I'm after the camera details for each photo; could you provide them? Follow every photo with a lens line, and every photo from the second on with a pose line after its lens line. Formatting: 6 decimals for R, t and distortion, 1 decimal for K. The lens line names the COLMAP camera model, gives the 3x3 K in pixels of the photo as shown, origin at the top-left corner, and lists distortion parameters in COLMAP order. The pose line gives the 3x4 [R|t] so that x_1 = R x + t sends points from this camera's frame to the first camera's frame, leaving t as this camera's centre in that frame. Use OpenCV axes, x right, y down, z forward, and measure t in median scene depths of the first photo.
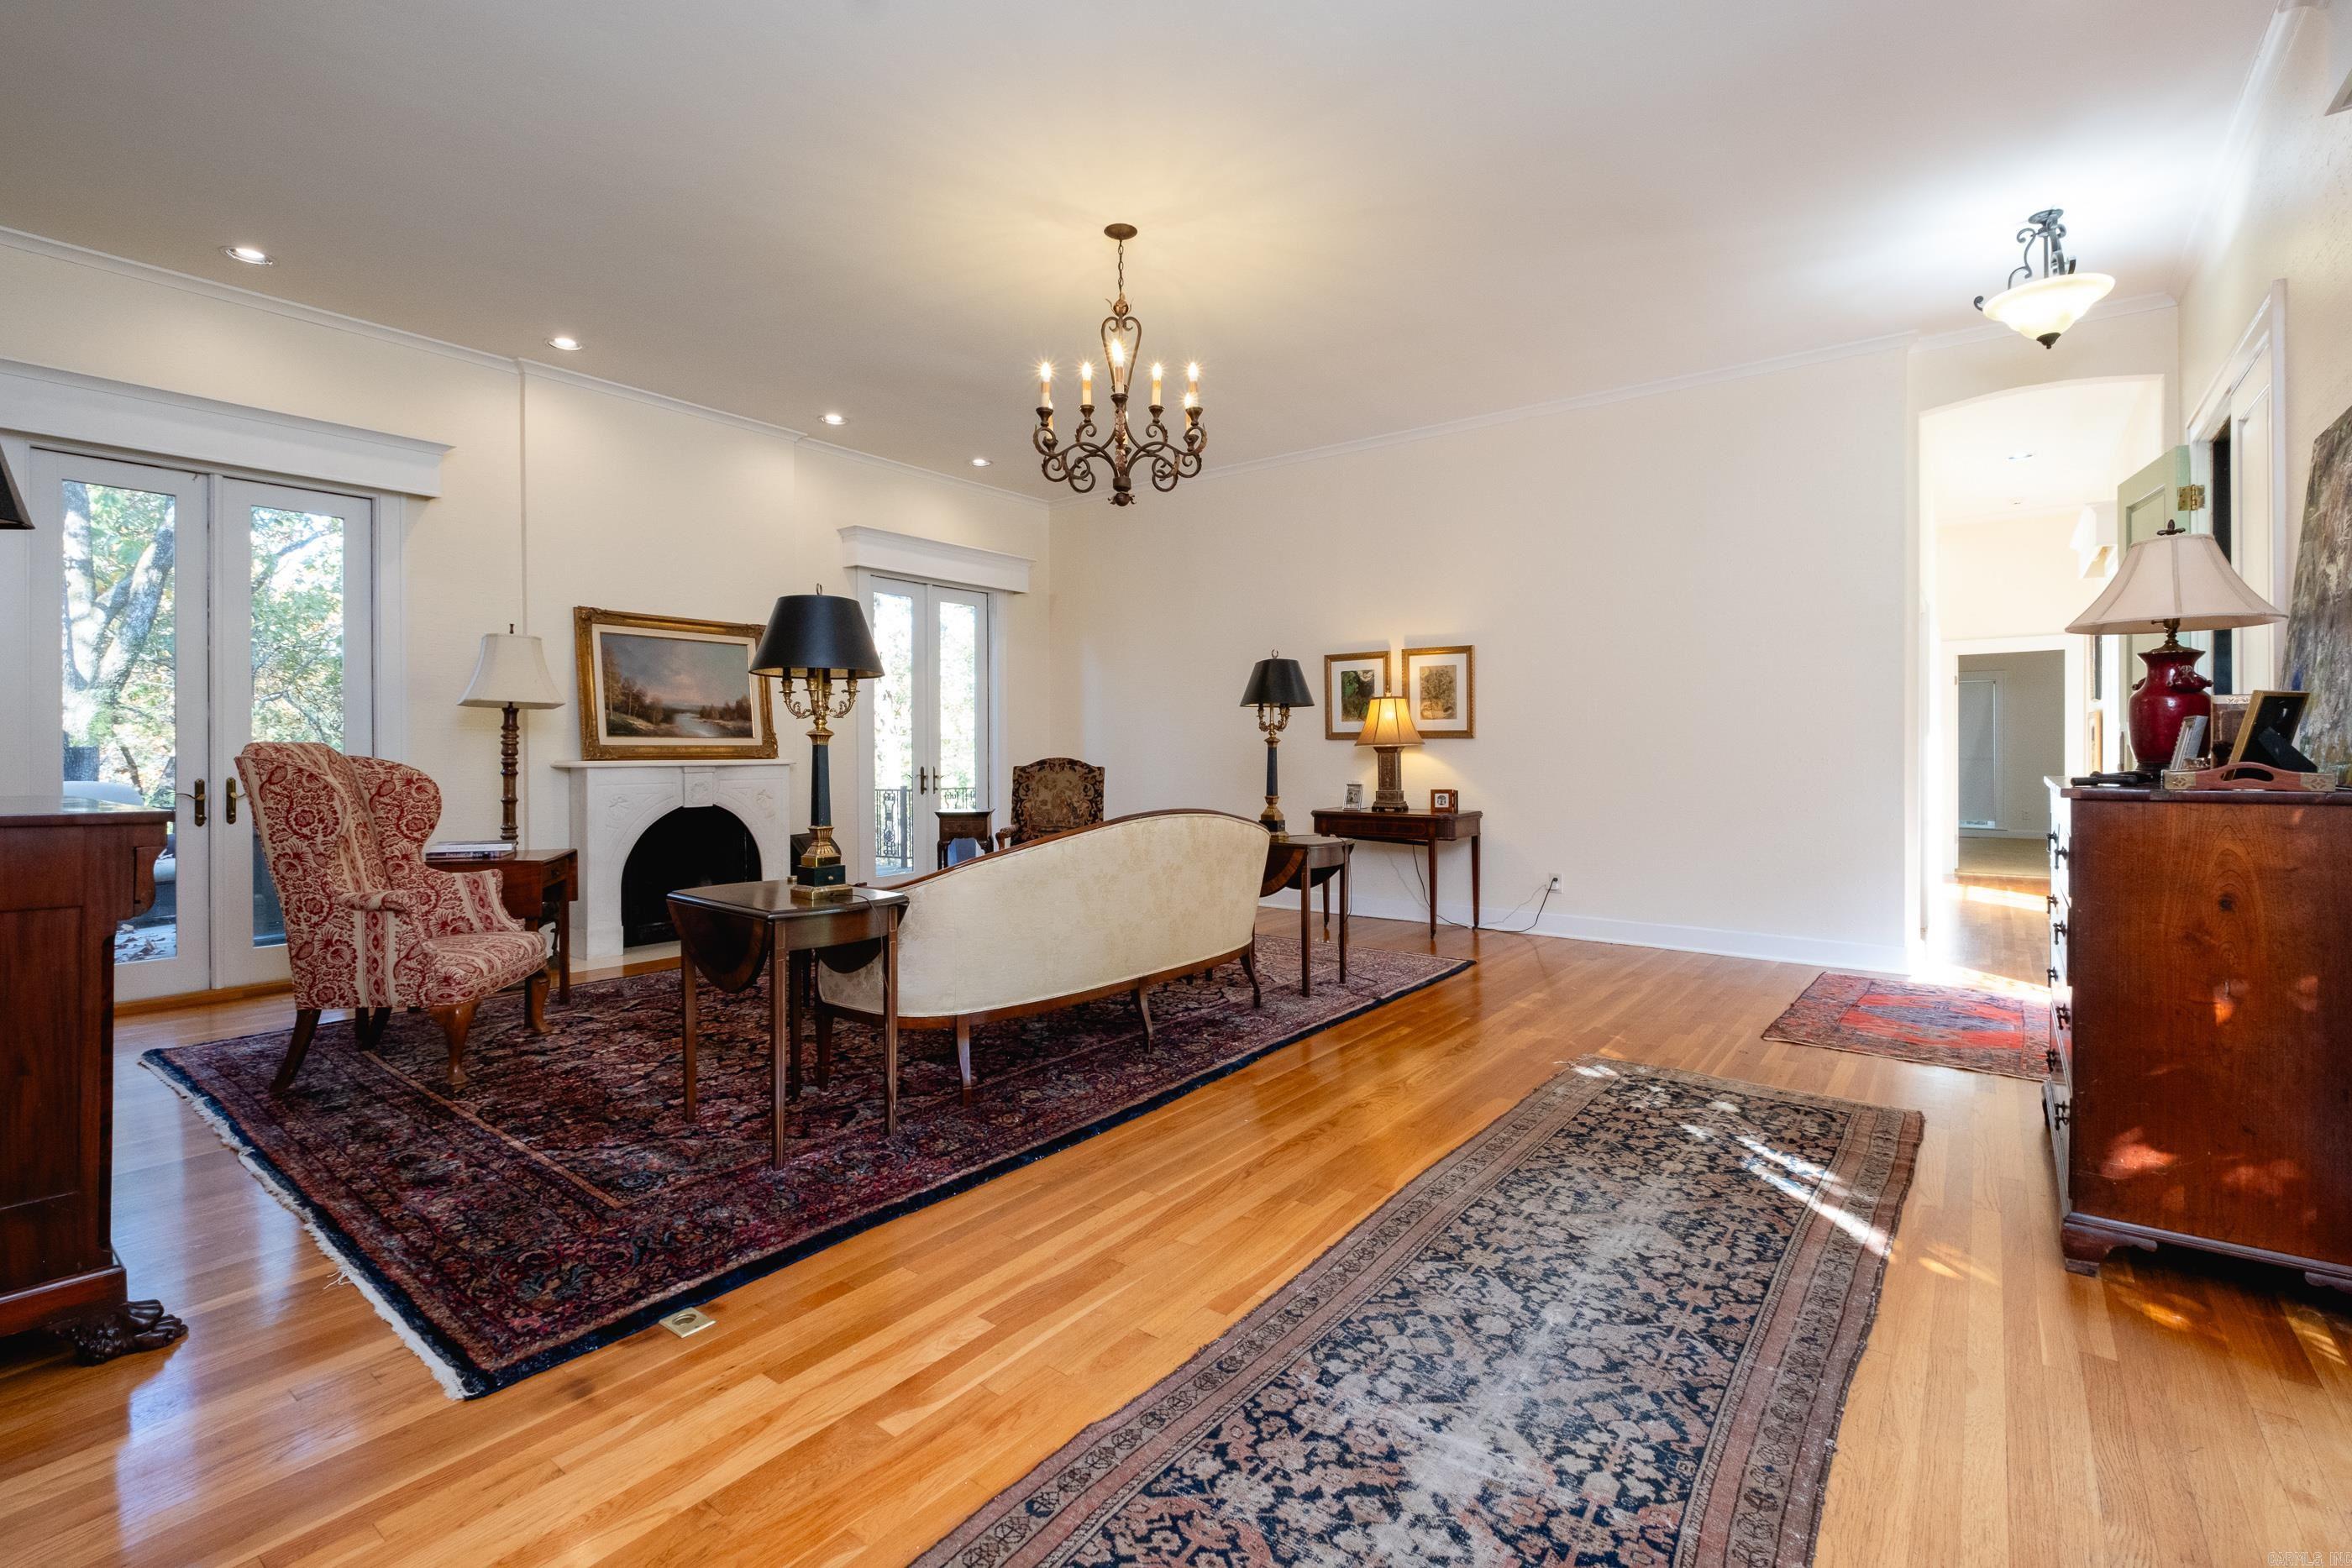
lens RADIAL K [[1054.8, 0, 1184.8], [0, 1054.8, 748.4], [0, 0, 1]] dist [0.009582, -0.011063]
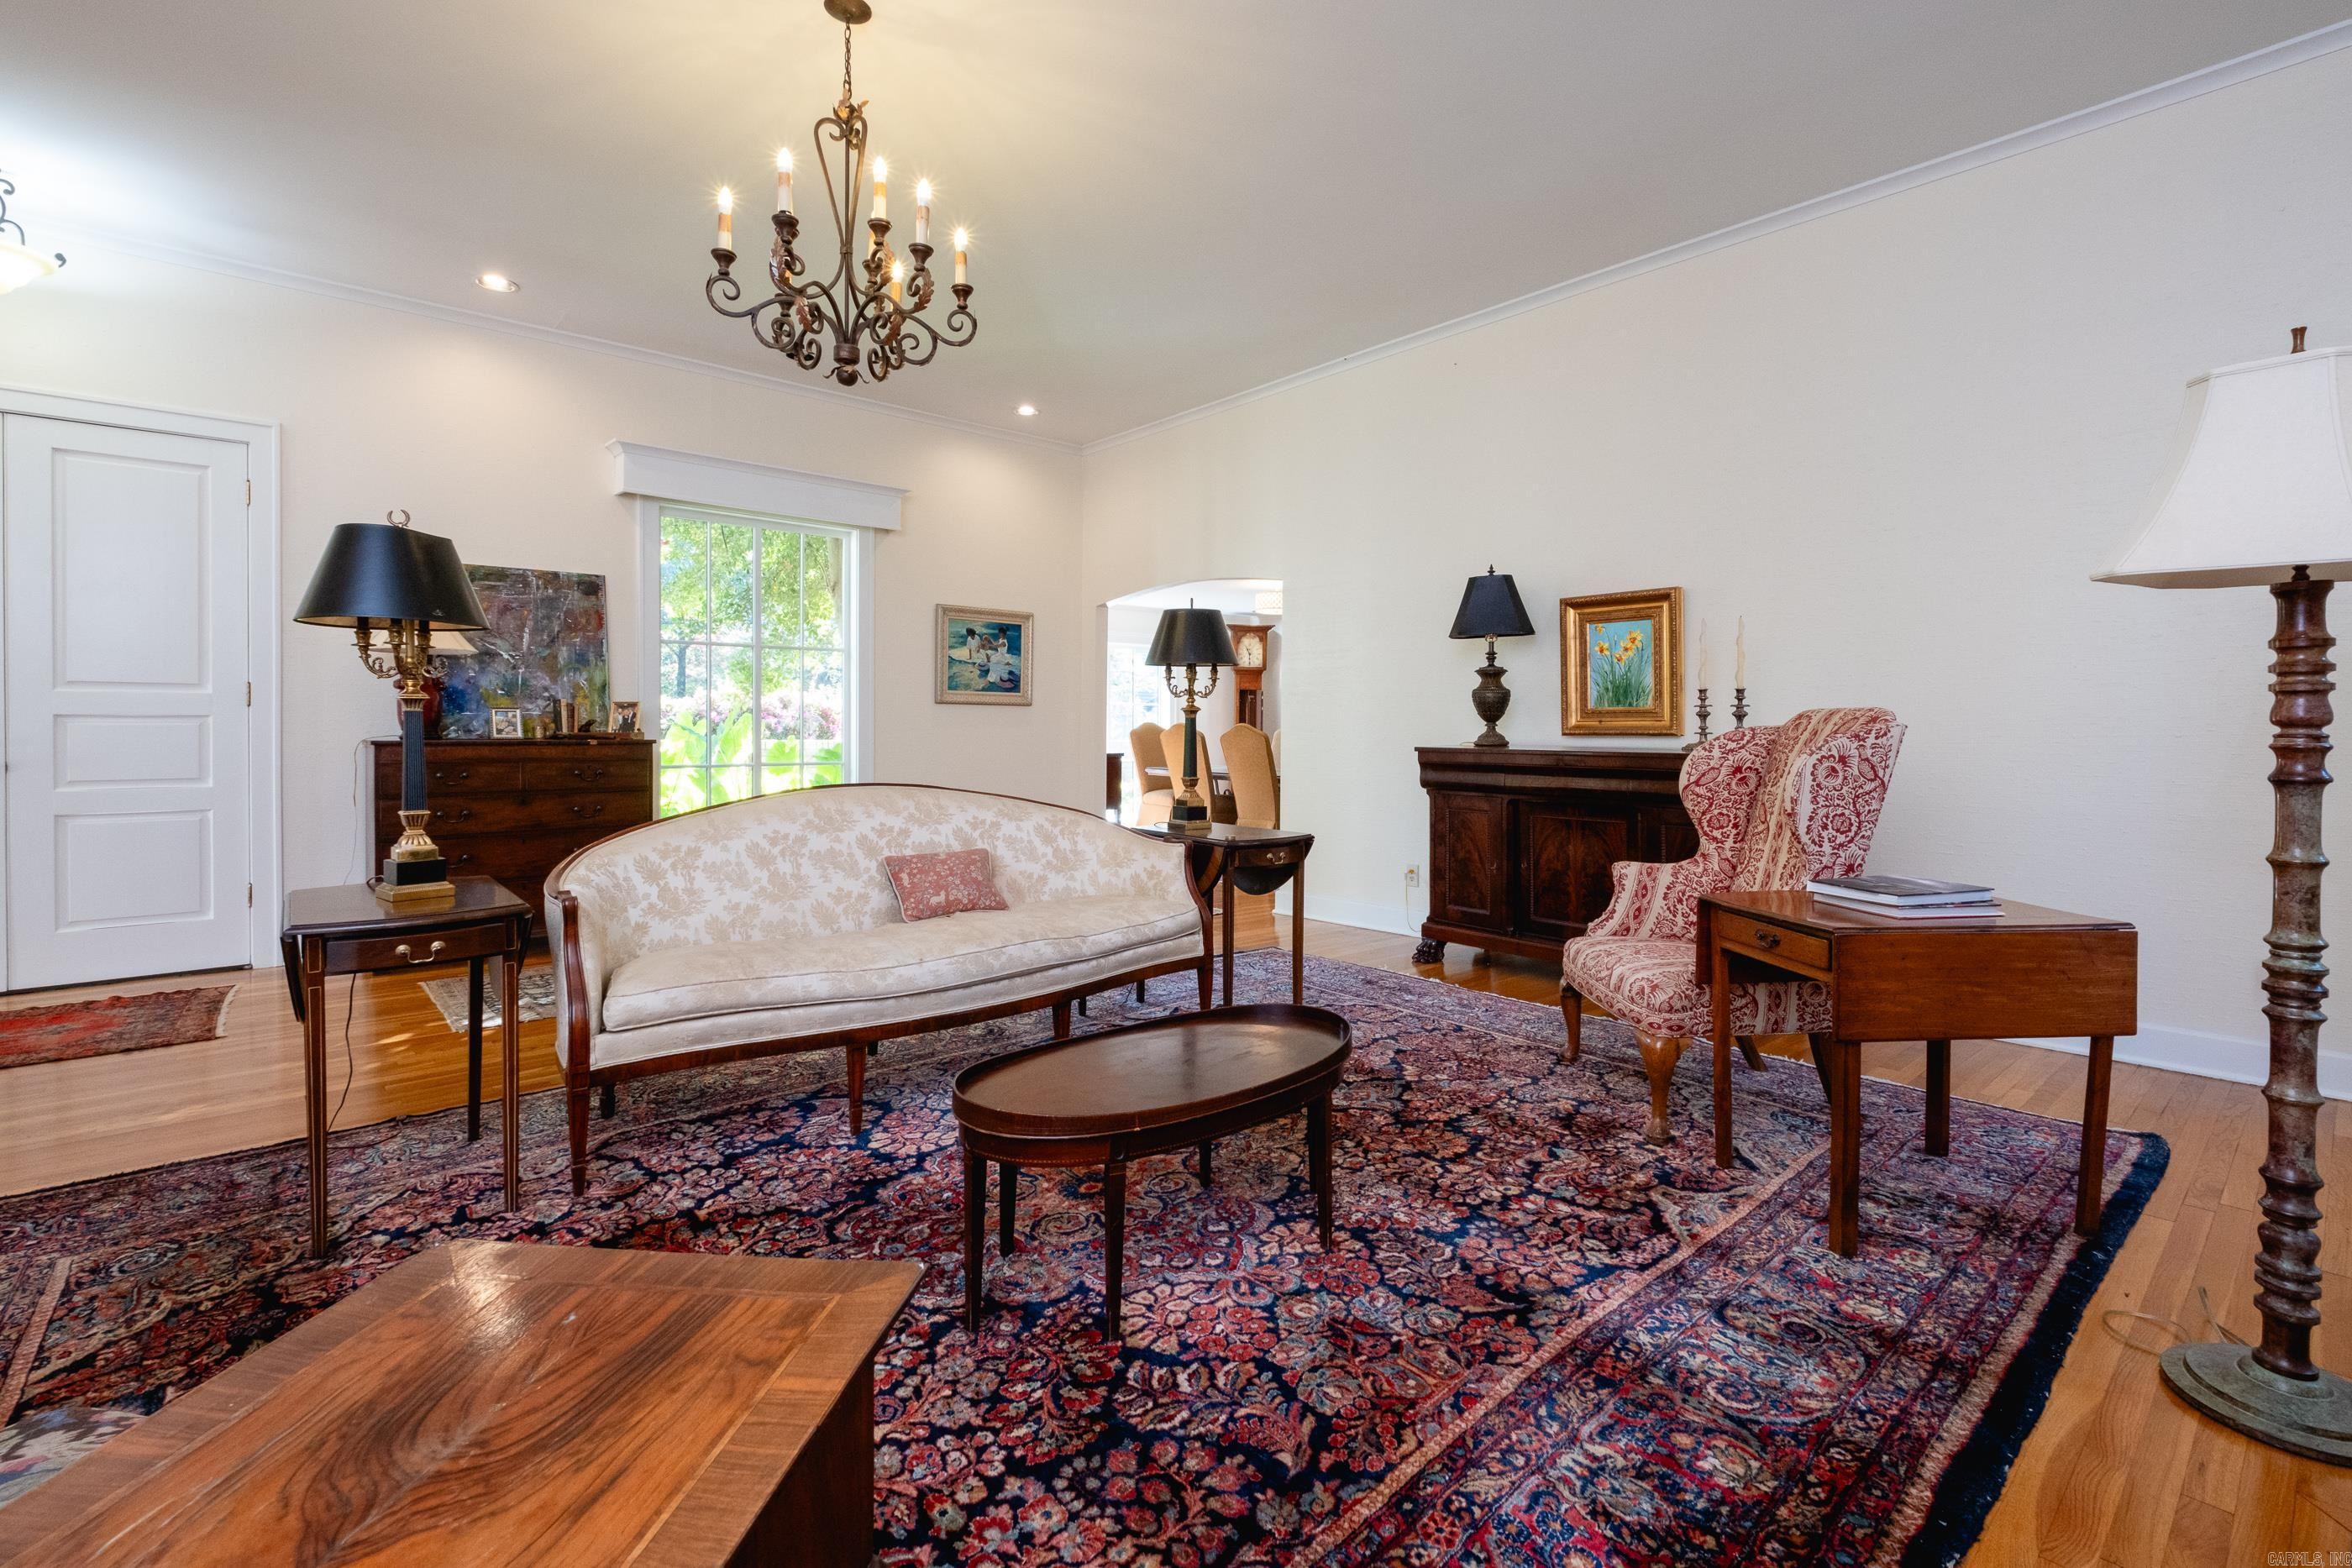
lens RADIAL K [[1061.2, 0, 1181.9], [0, 1061.2, 740.2], [0, 0, 1]] dist [-0.001238, -0.000975]
pose [[-0.980464, -0.000546, 0.196697, -0.379037], [0.001283, 0.999957, 0.009173, 0.008170], [-0.196694, 0.009246, -0.980421, 1.467340]]
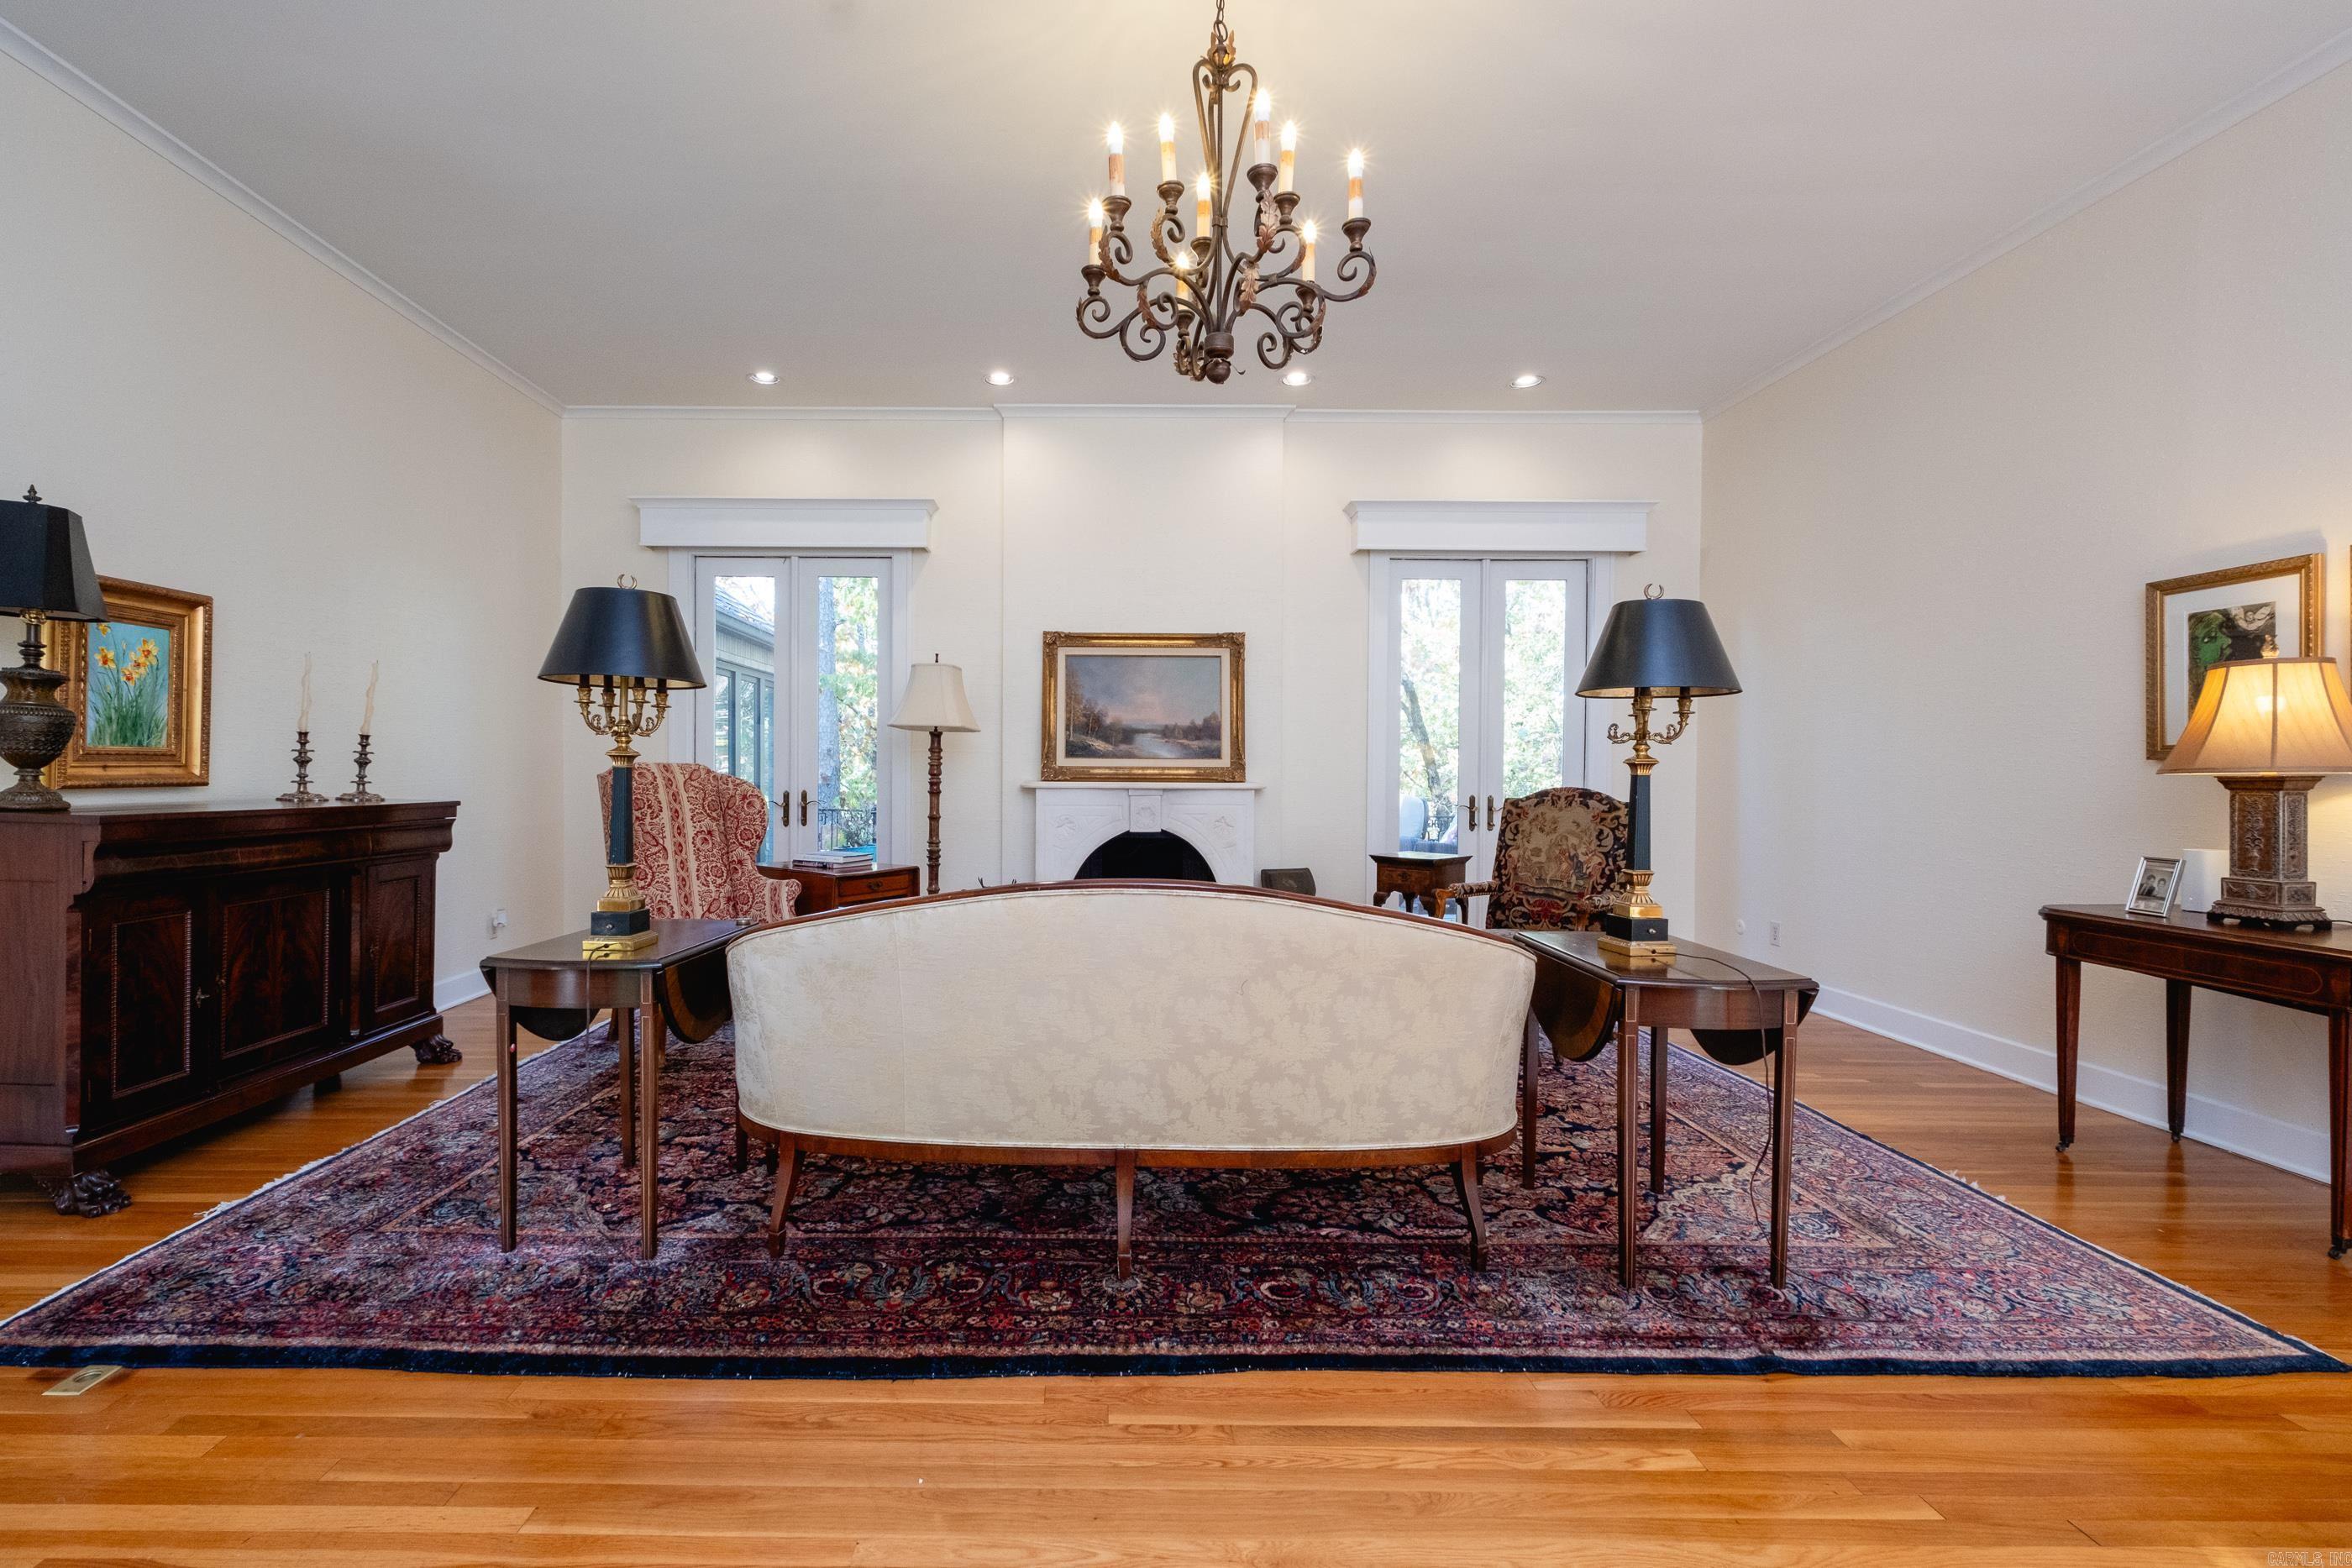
lens RADIAL K [[1067.3, 0, 1085.5], [0, 1067.3, 786.0], [0, 0, 1]] dist [-0.001601, -0.000633]
pose [[0.600307, 0.019053, -0.799543, 0.347853], [-0.006172, 0.999797, 0.019191, -0.004595], [0.799746, -0.006586, 0.600303, 0.491234]]
